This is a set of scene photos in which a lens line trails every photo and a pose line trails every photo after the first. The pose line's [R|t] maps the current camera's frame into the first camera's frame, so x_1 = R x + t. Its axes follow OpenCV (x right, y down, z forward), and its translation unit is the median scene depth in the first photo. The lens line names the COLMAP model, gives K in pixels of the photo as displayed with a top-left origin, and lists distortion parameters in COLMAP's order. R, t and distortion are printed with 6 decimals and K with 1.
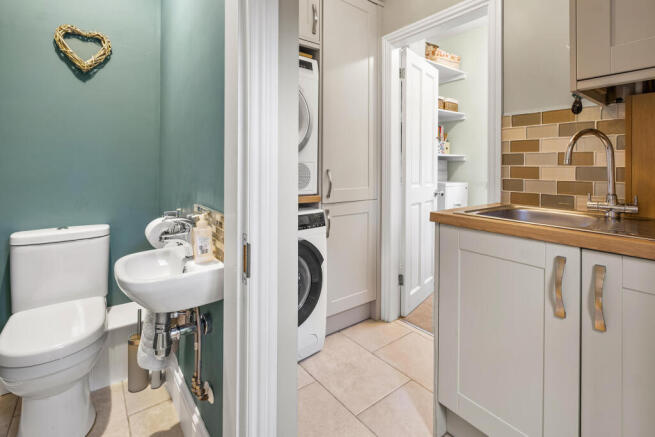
lens RADIAL K [[307.4, 0, 325.8], [0, 307.4, 163.9], [0, 0, 1]] dist [-0.002411, -0.000259]
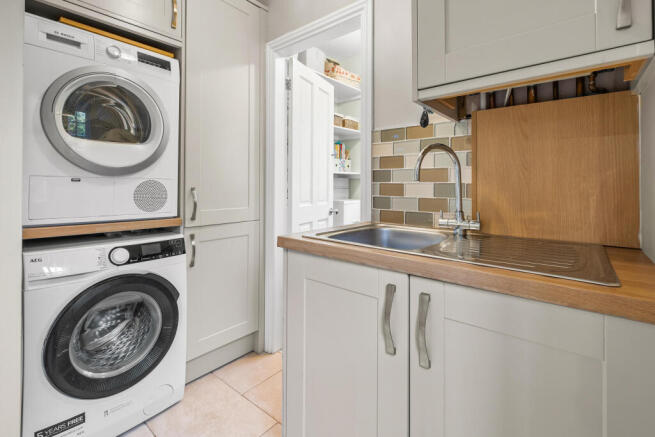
lens RADIAL K [[302.0, 0, 325.1], [0, 302.0, 180.7], [0, 0, 1]] dist [-0.000048, -0.000107]
pose [[0.976091, -0.000687, 0.217362, 0.195541], [0.001940, 0.999983, -0.005550, 0.004251], [-0.217355, 0.005839, 0.976075, 0.096828]]
